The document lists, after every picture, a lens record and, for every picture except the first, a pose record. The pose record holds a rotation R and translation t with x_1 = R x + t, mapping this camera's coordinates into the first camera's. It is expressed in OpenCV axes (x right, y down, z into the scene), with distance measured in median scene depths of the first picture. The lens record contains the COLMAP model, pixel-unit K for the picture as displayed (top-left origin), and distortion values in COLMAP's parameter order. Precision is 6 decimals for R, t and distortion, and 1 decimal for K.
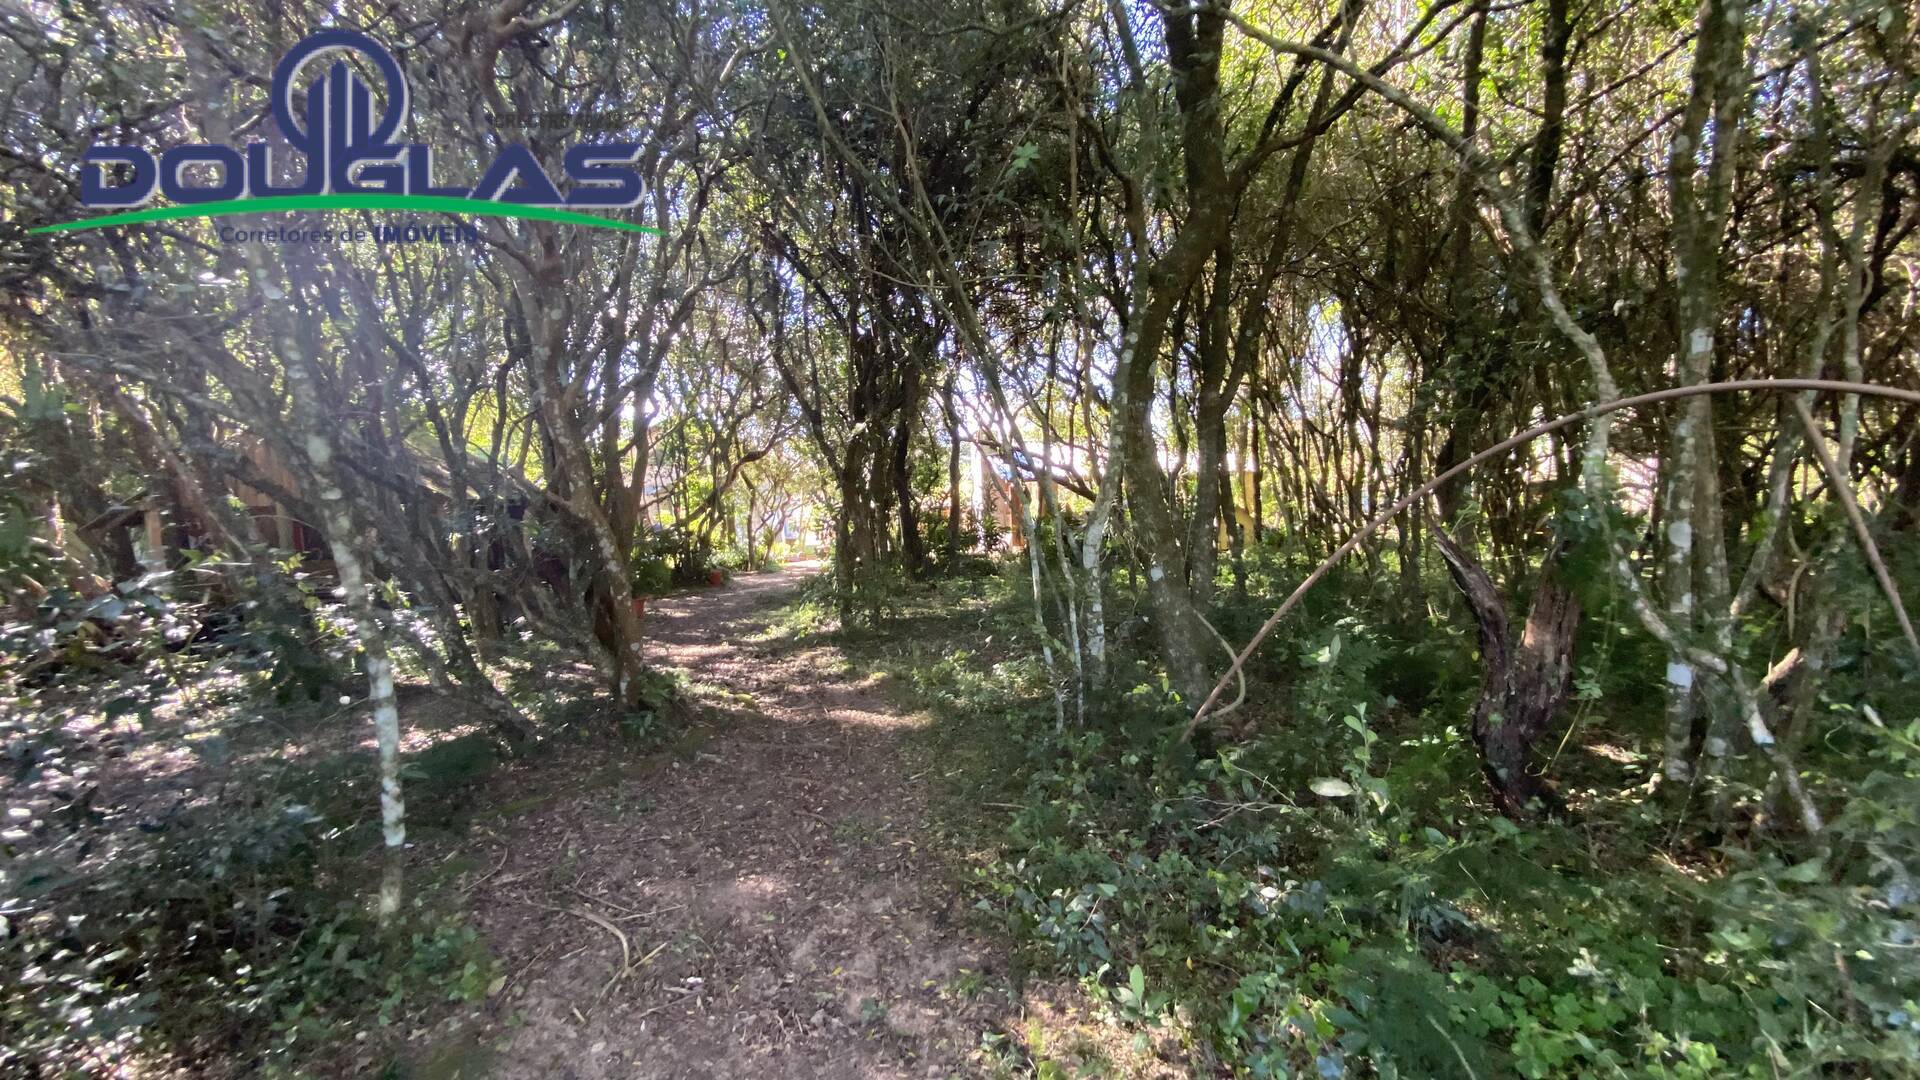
lens RADIAL K [[784.0, 0, 963.6], [0, 784.0, 552.0], [0, 0, 1]] dist [0.033674, -0.027847]
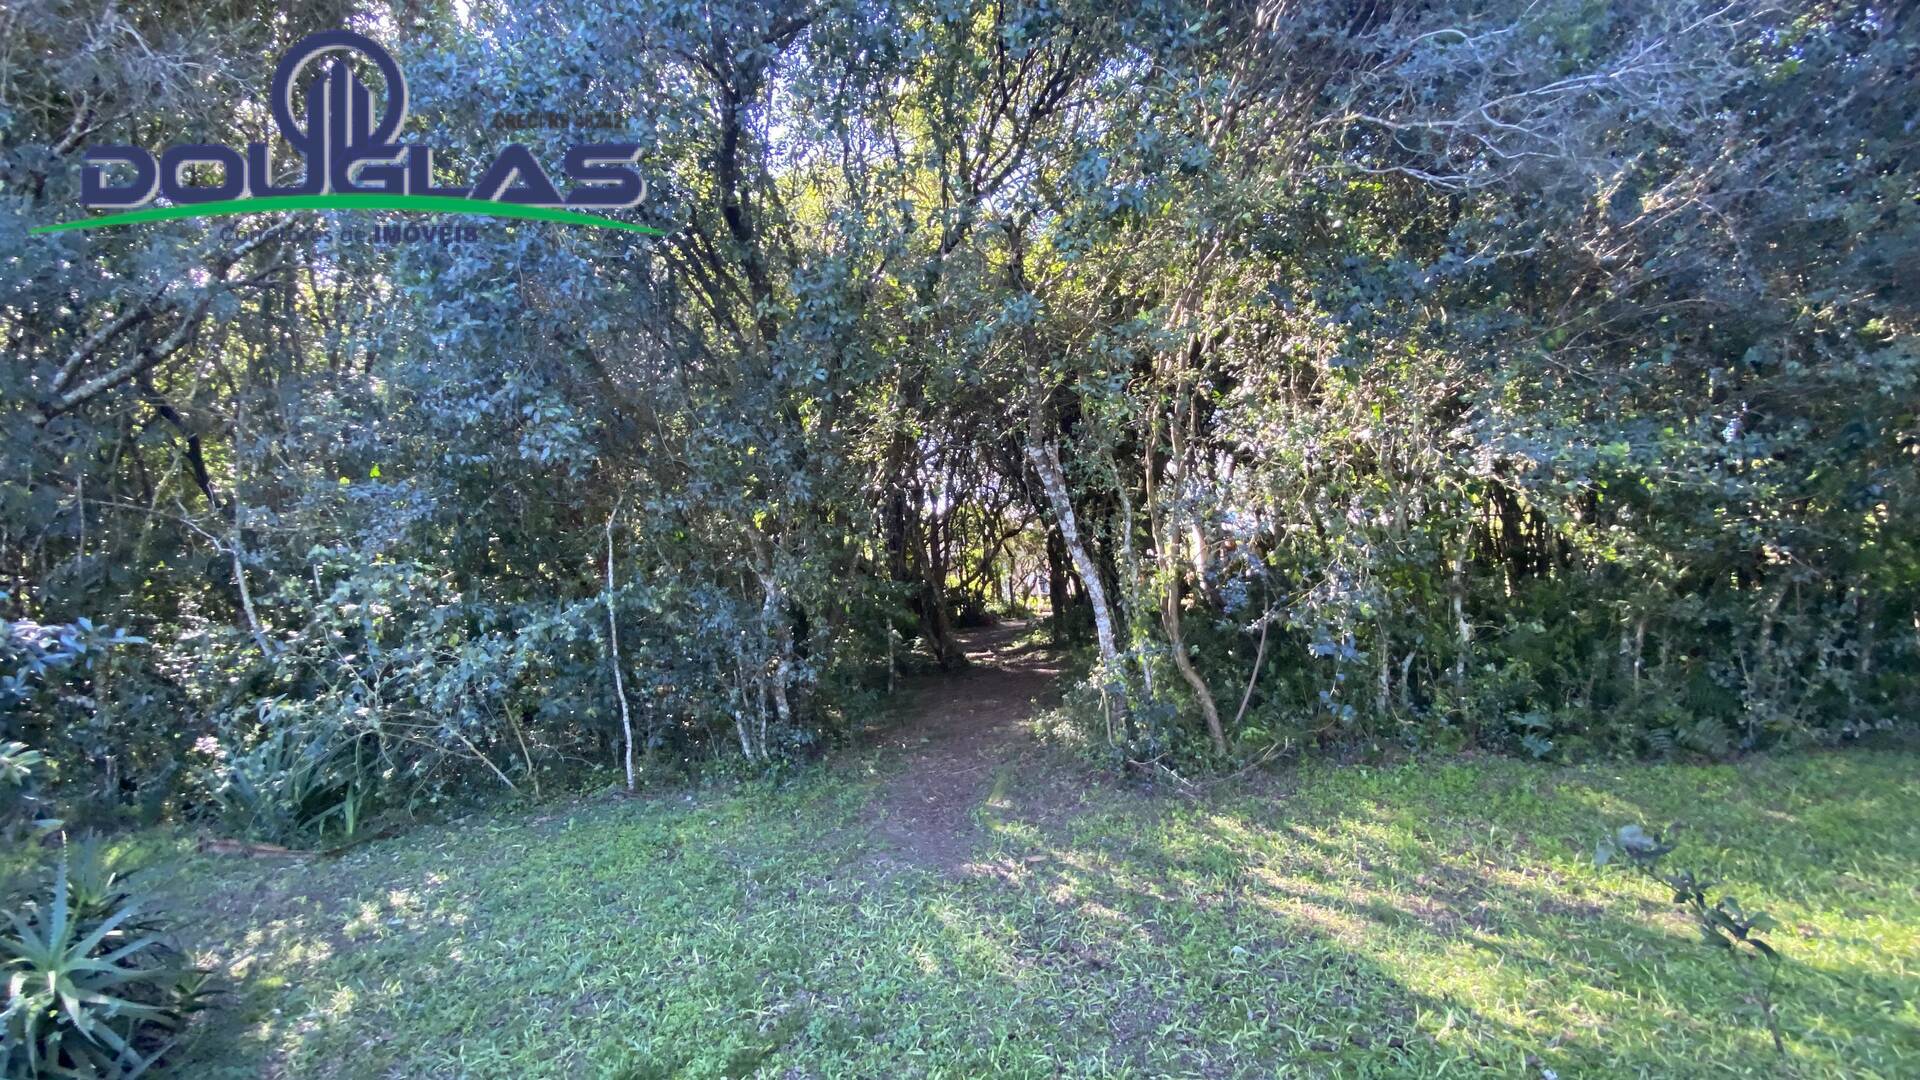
lens RADIAL K [[784.0, 0, 963.6], [0, 784.0, 552.0], [0, 0, 1]] dist [0.033674, -0.027847]
pose [[0.940745, -0.047907, -0.335713, 0.105315], [0.023299, 0.996762, -0.076953, 0.013092], [0.338312, 0.064571, 0.938816, -0.293977]]
